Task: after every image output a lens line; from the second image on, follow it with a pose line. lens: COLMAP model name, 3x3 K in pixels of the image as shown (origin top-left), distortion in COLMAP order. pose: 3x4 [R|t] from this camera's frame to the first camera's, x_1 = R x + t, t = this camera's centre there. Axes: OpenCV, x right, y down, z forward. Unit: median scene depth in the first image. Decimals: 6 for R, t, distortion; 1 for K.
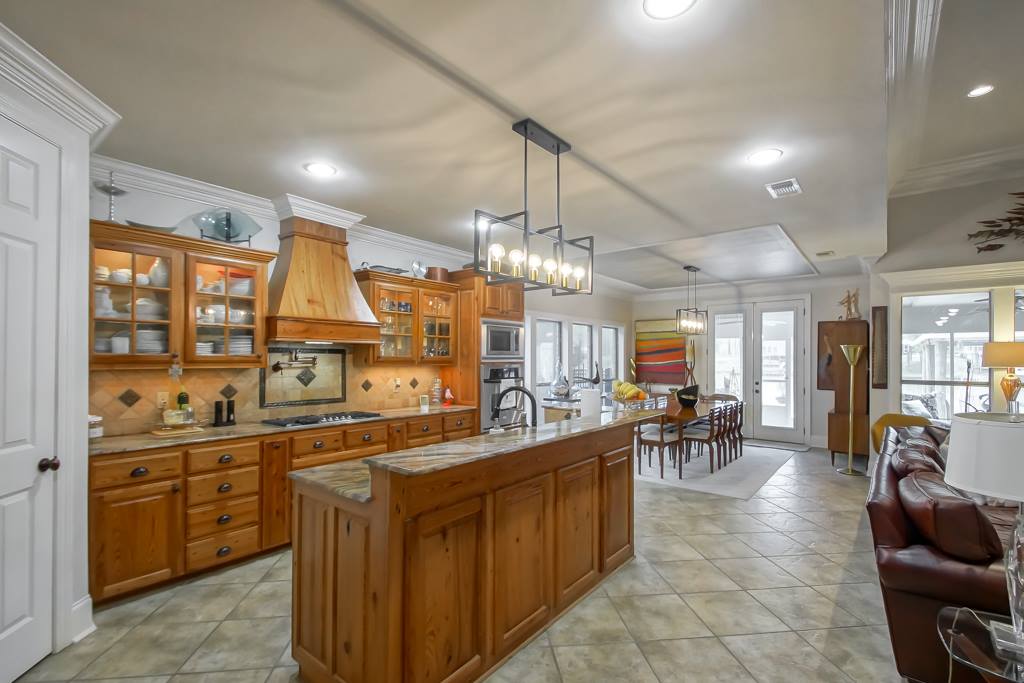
lens RADIAL K [[462.5, 0, 512.2], [0, 462.5, 355.6], [0, 0, 1]] dist [0.001075, 0.000115]
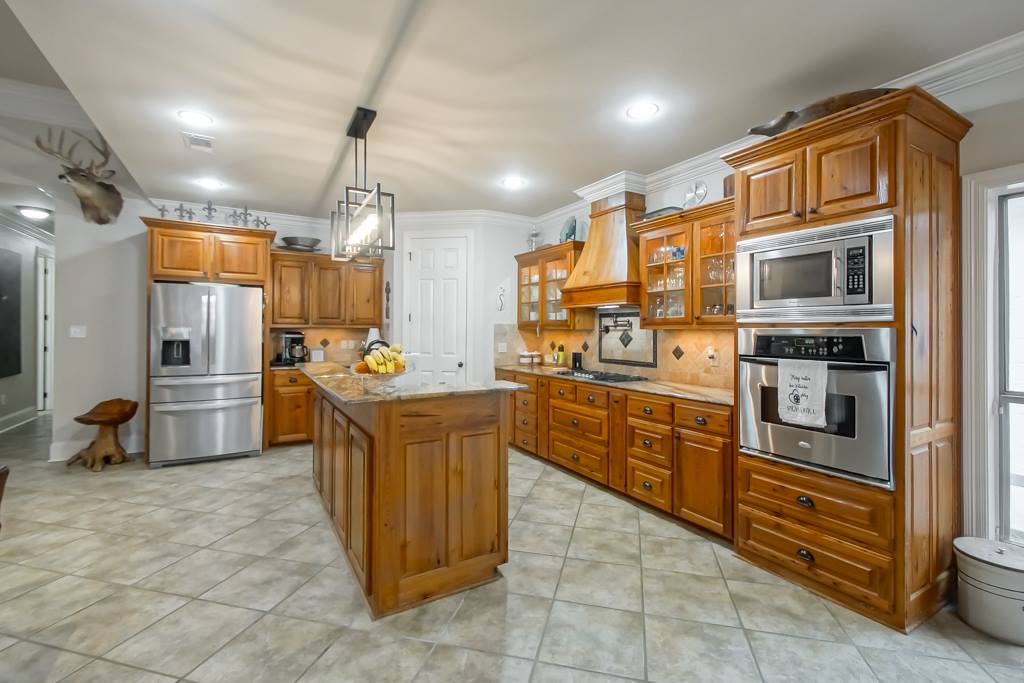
lens RADIAL K [[449.2, 0, 512.1], [0, 449.2, 326.0], [0, 0, 1]] dist [0.000329, -0.000011]
pose [[-0.350985, -0.010643, -0.936321, 0.661524], [0.000489, 0.999933, -0.011549, 0.029922], [0.936381, -0.004511, -0.350957, 1.181273]]
